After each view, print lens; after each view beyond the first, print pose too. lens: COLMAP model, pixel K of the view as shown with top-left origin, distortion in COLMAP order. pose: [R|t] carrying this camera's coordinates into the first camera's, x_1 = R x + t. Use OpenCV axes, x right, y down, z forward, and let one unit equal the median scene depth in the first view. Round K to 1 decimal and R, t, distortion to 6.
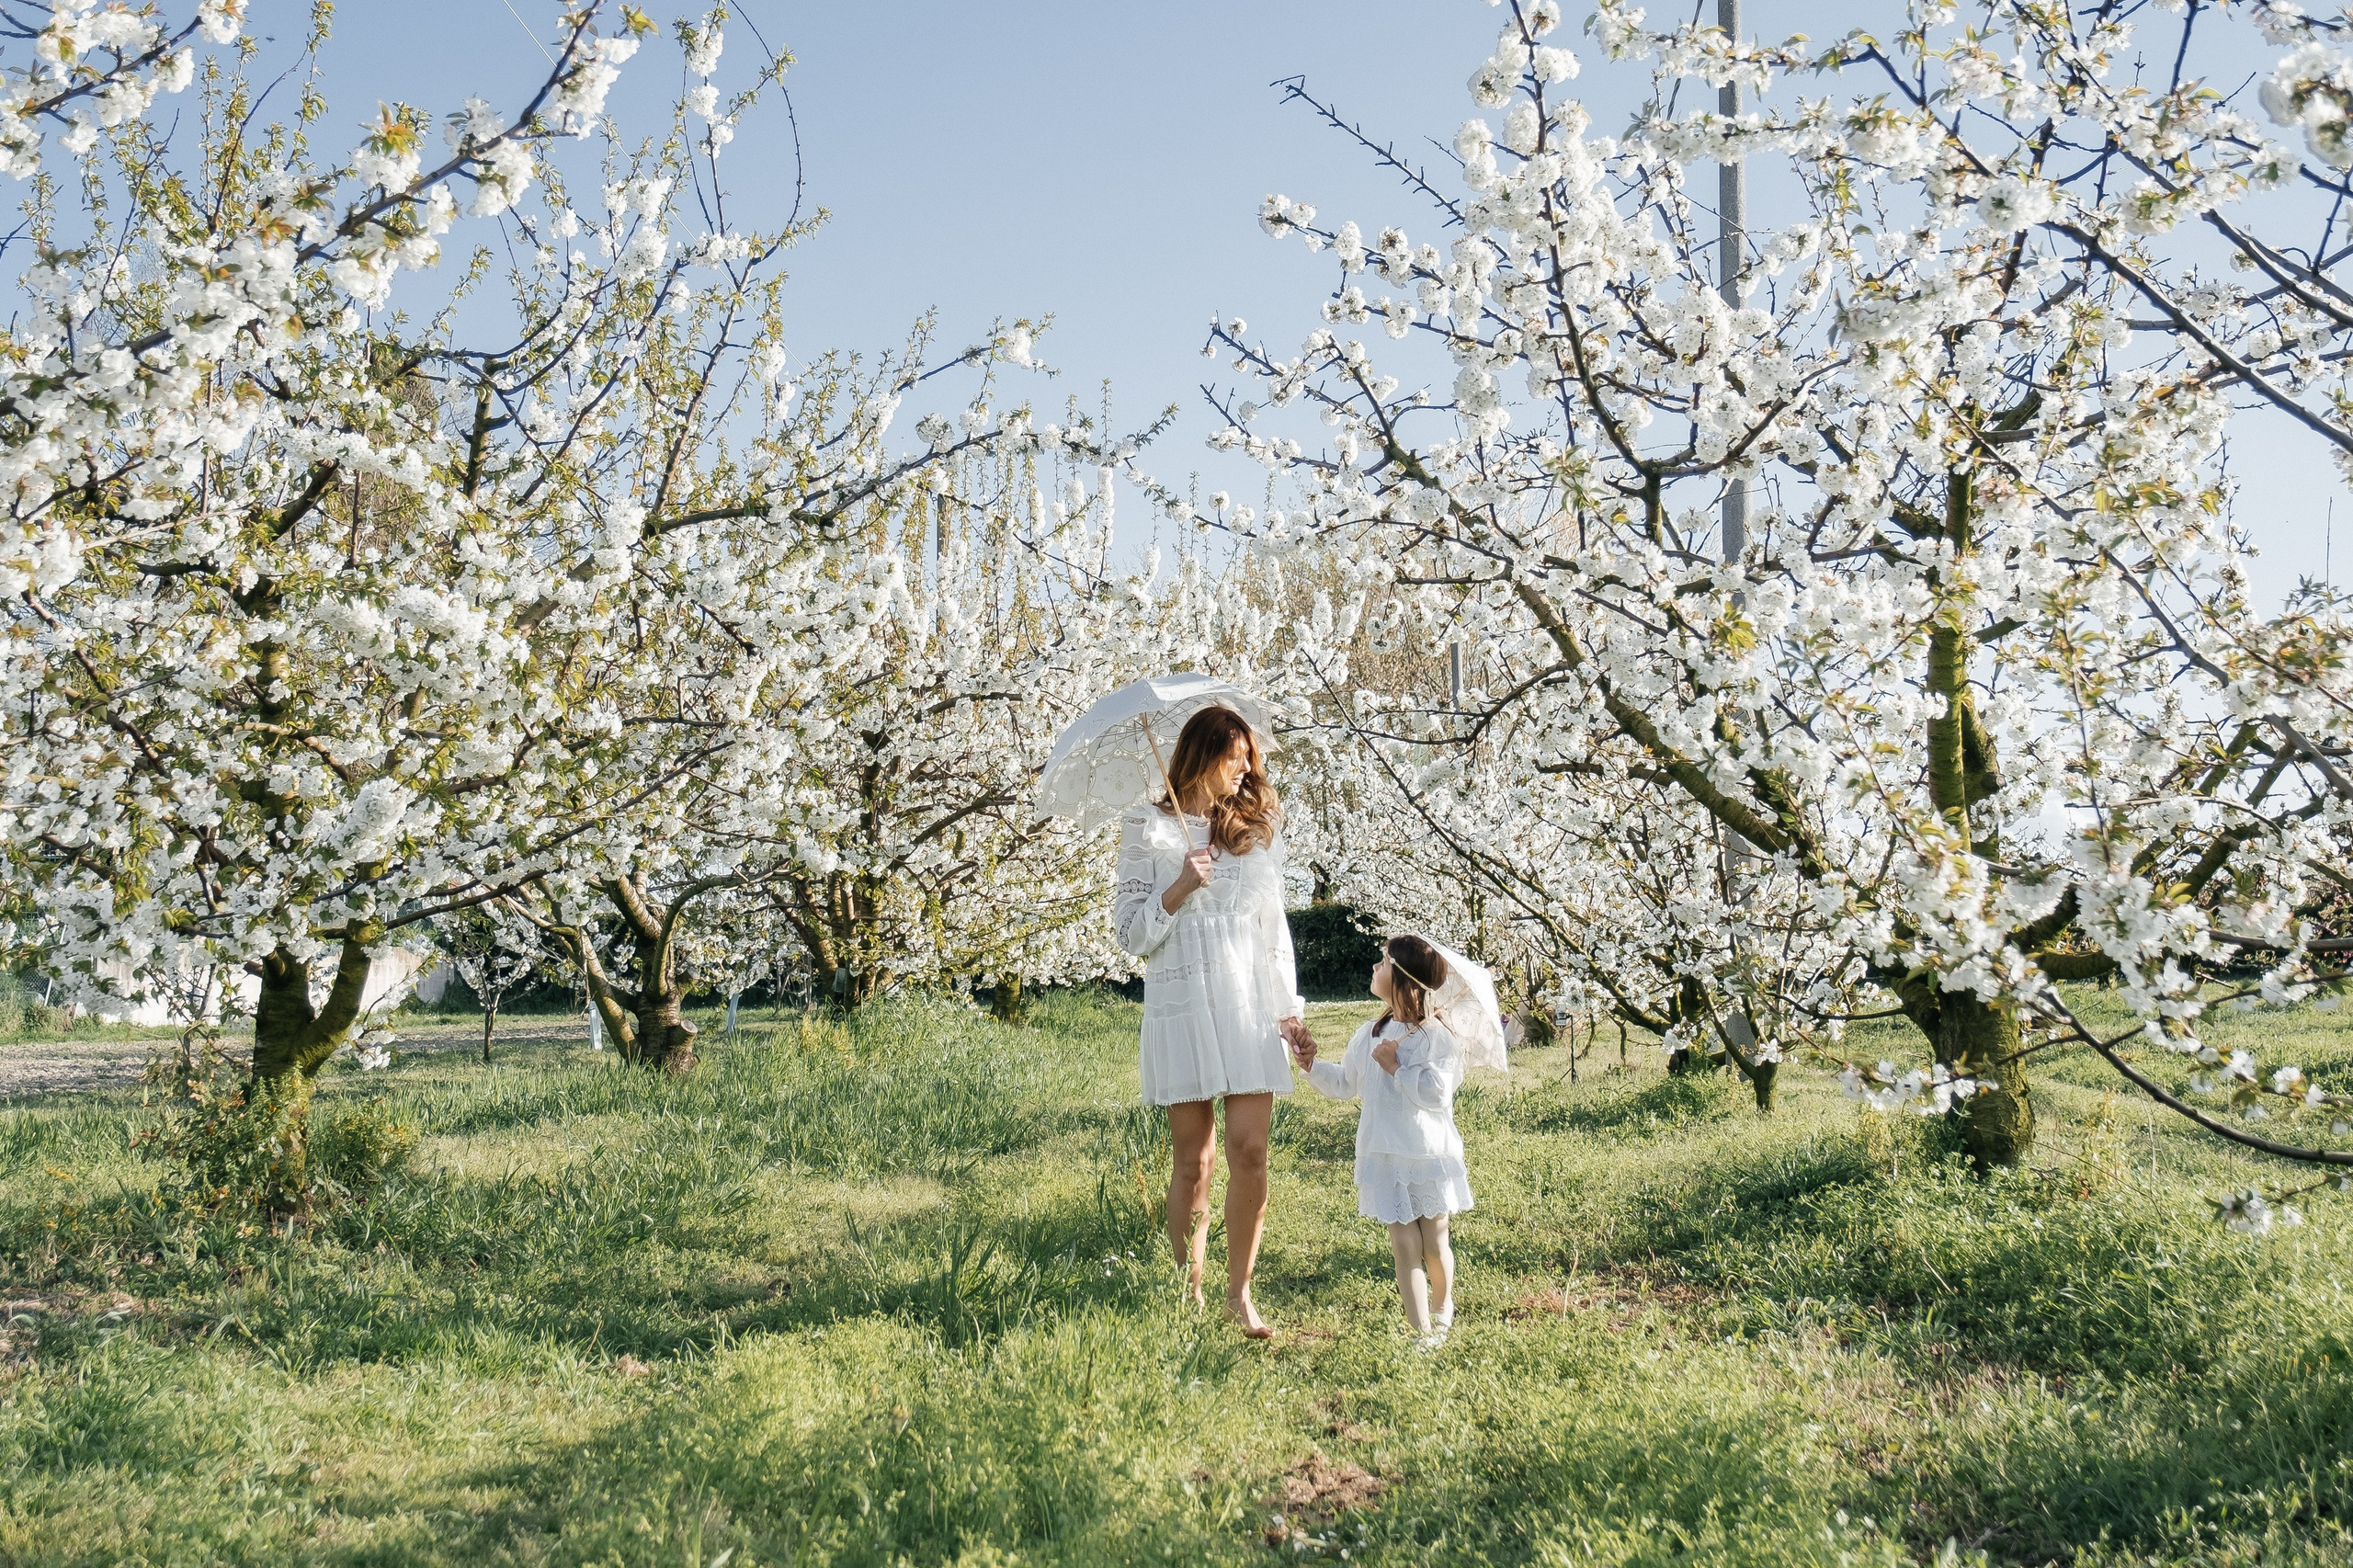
lens RADIAL K [[2427.5, 0, 1167.7], [0, 2427.5, 784.6], [0, 0, 1]] dist [-0.030235, 0.000000]
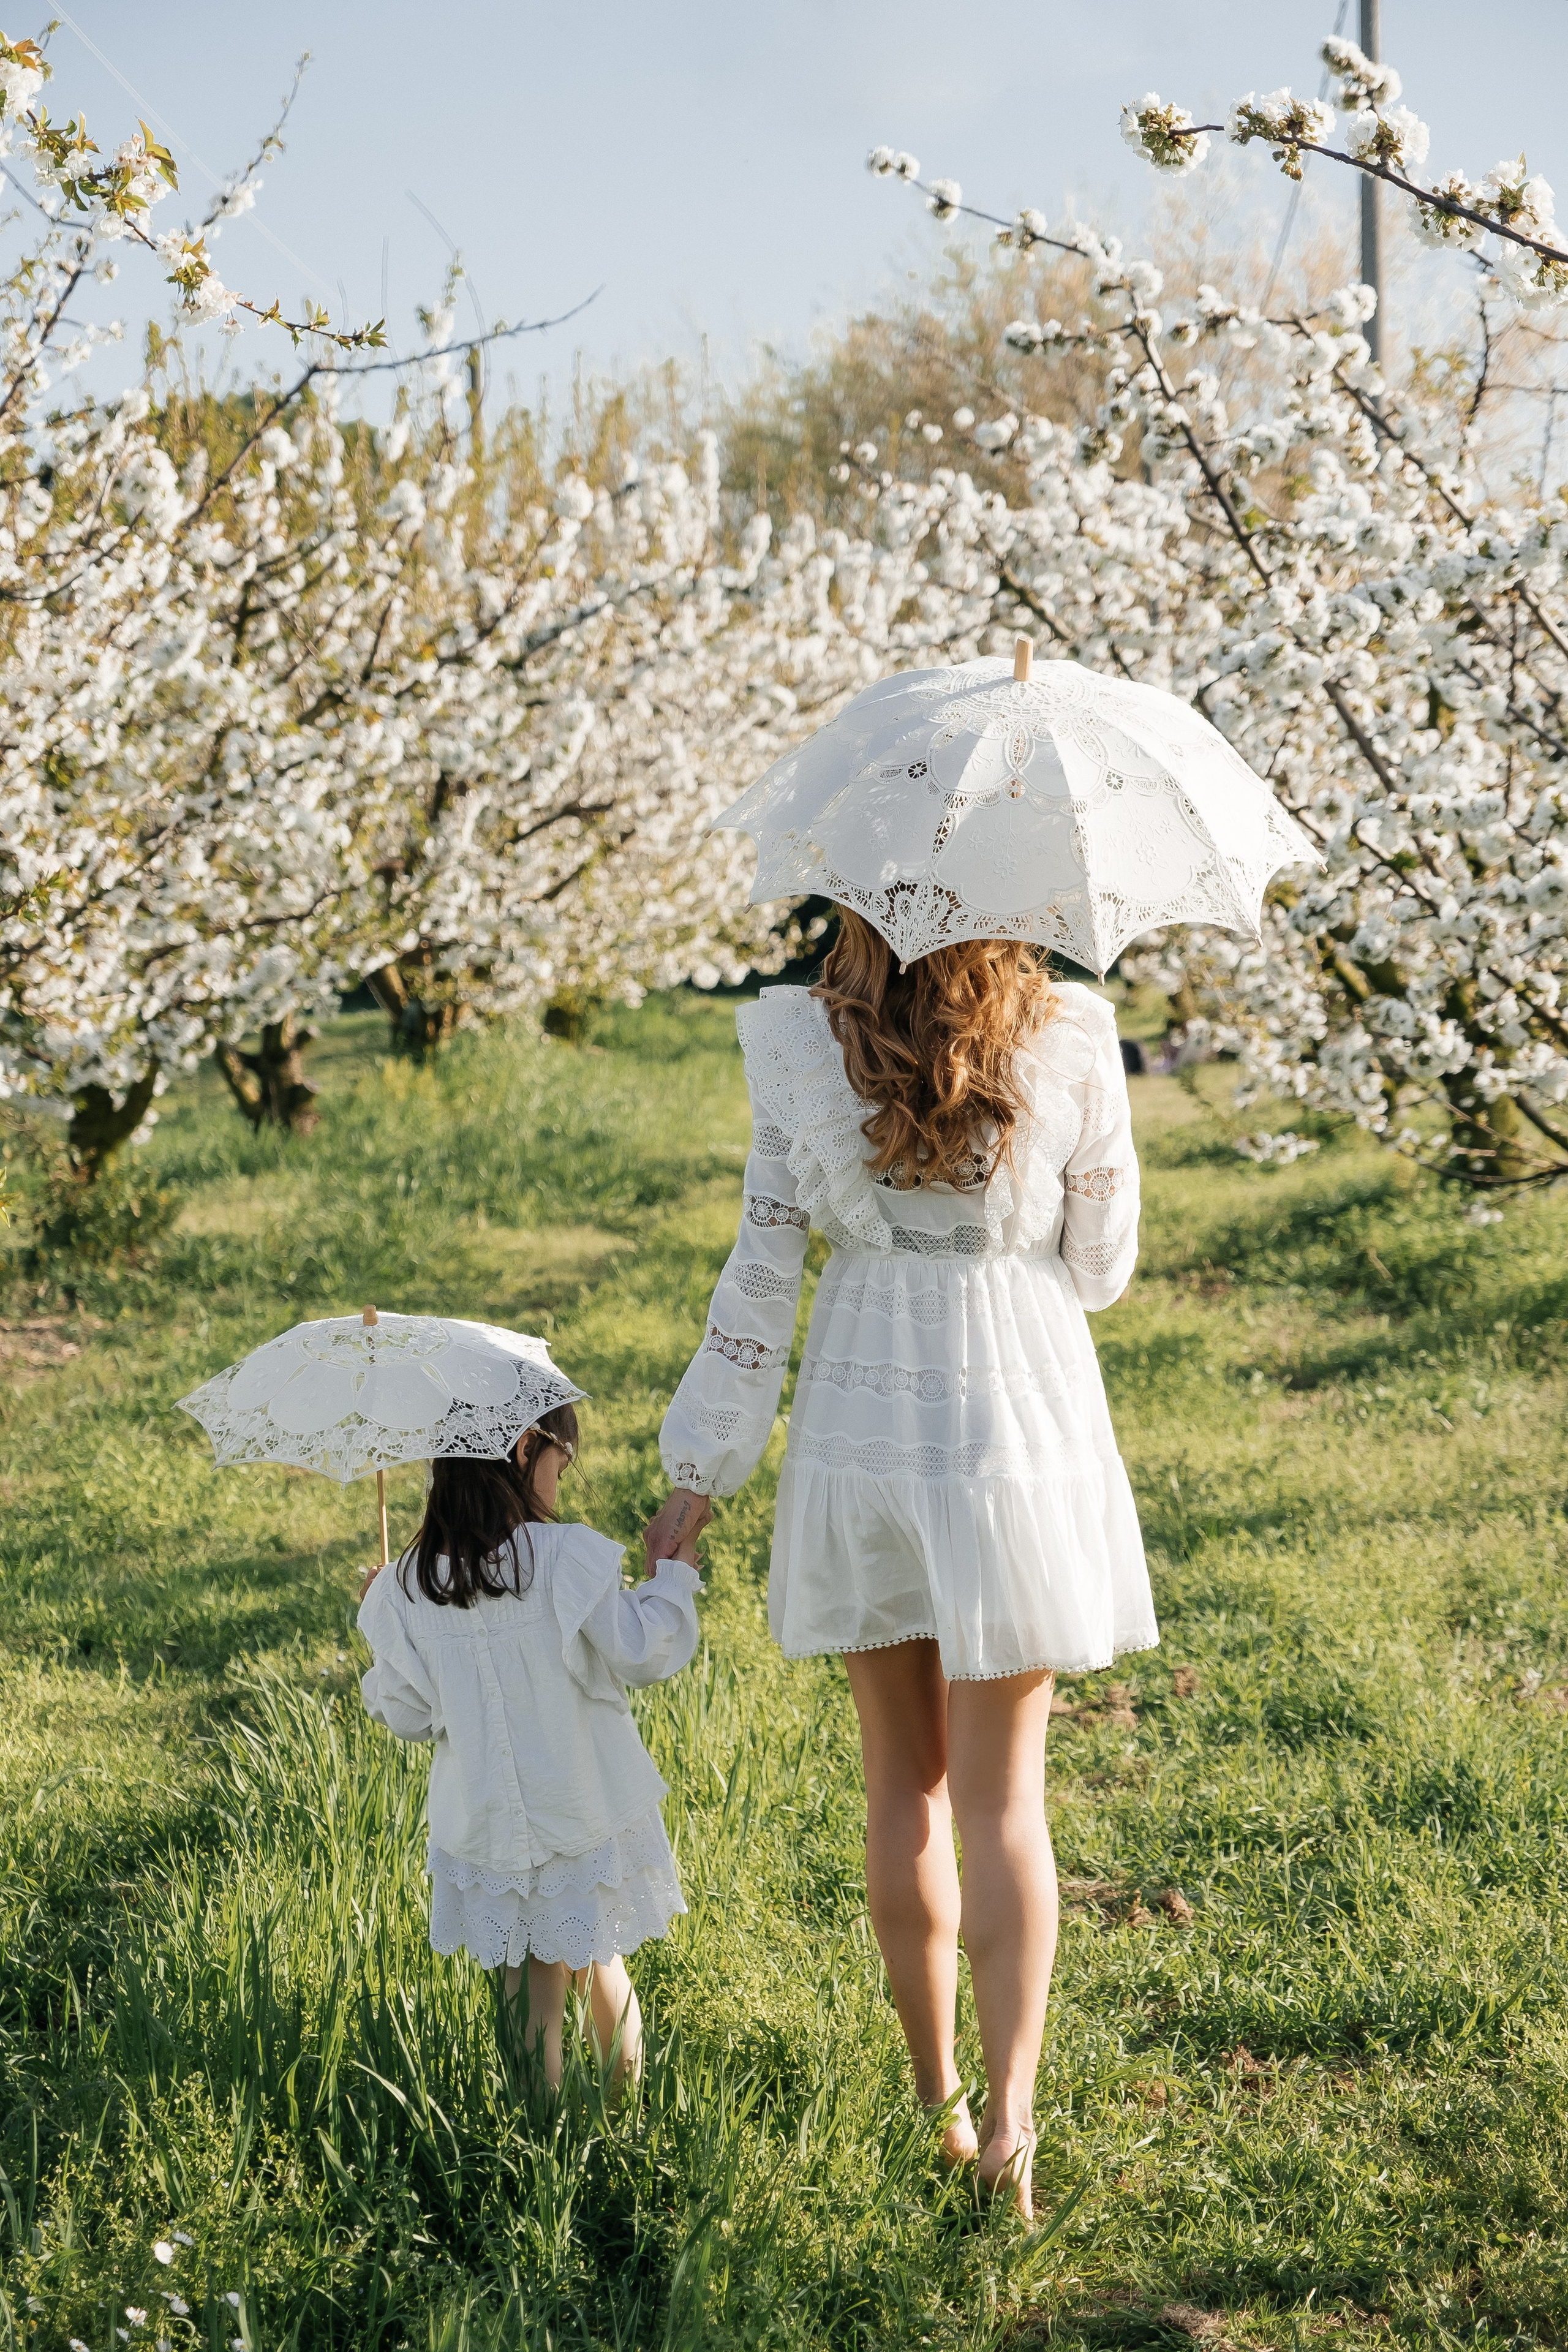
lens RADIAL K [[4649.0, 0, 784.7], [0, 4649.0, 1176.8], [0, 0, 1]] dist [0.009699, 0.000000]
pose [[0.999448, -0.027061, 0.019253, -0.064799], [0.024017, 0.989321, 0.143758, -0.189756], [-0.022938, -0.143216, 0.989426, -1.276899]]
